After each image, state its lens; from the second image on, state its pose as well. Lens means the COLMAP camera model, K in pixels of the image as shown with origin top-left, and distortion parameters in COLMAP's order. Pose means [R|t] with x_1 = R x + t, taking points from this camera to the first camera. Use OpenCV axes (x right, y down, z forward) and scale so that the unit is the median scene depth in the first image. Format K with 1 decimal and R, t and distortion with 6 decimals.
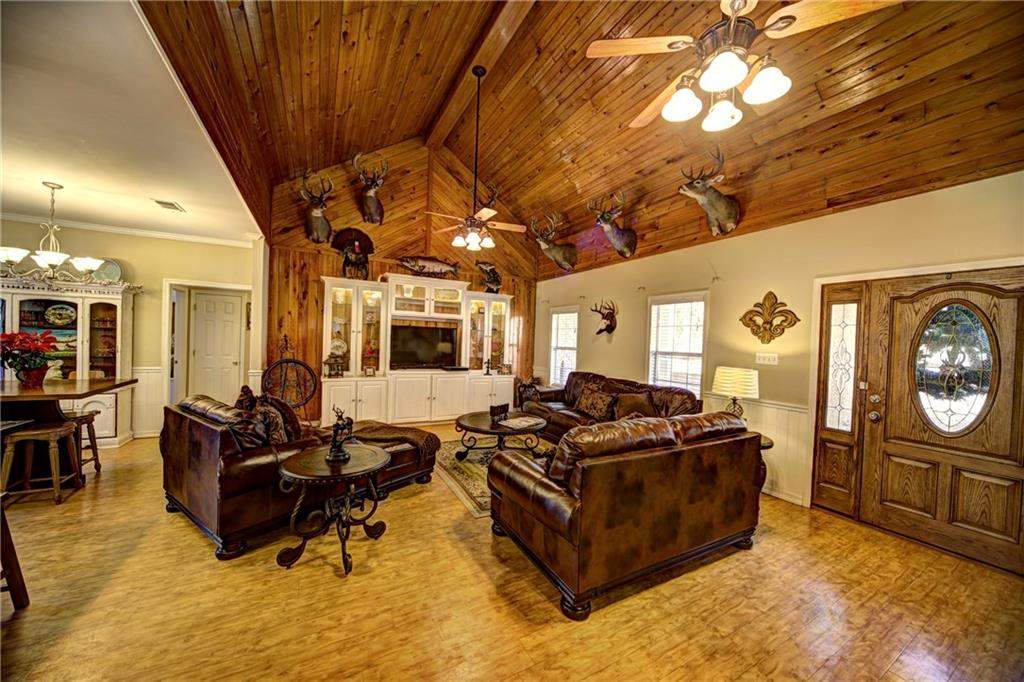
lens RADIAL K [[355.8, 0, 511.4], [0, 355.8, 342.6], [0, 0, 1]] dist [-0.015549, 0.001067]
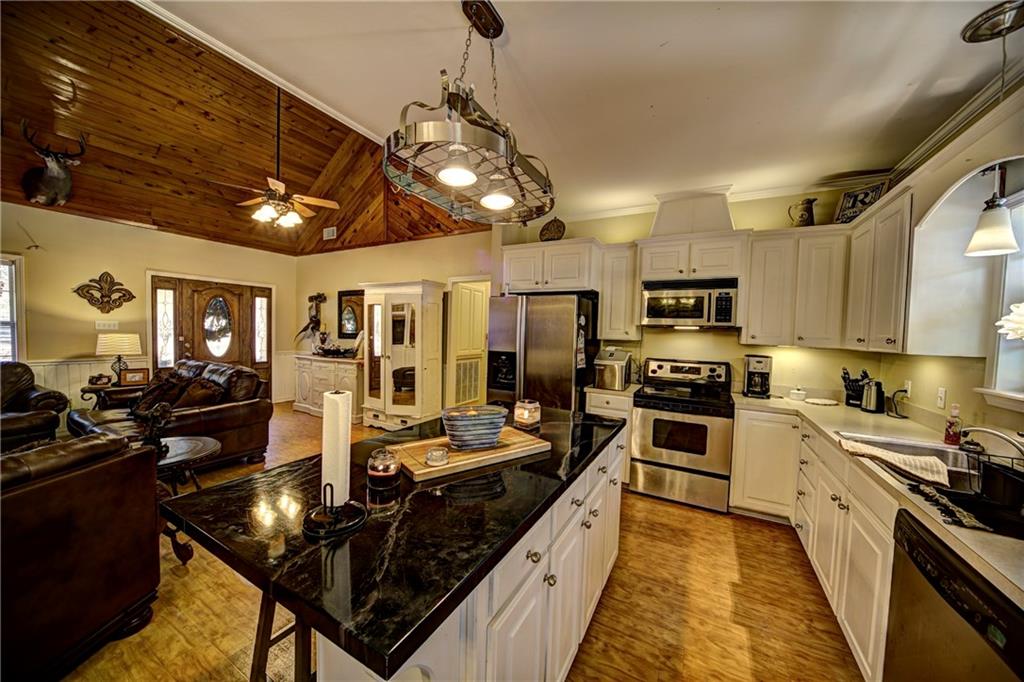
lens RADIAL K [[355.8, 0, 510.6], [0, 355.8, 344.9], [0, 0, 1]] dist [-0.015549, 0.001067]
pose [[-0.535161, -0.081375, 0.840822, -0.848196], [-0.038466, 0.996664, 0.071974, -0.022807], [-0.843874, 0.006175, -0.536506, 0.348406]]
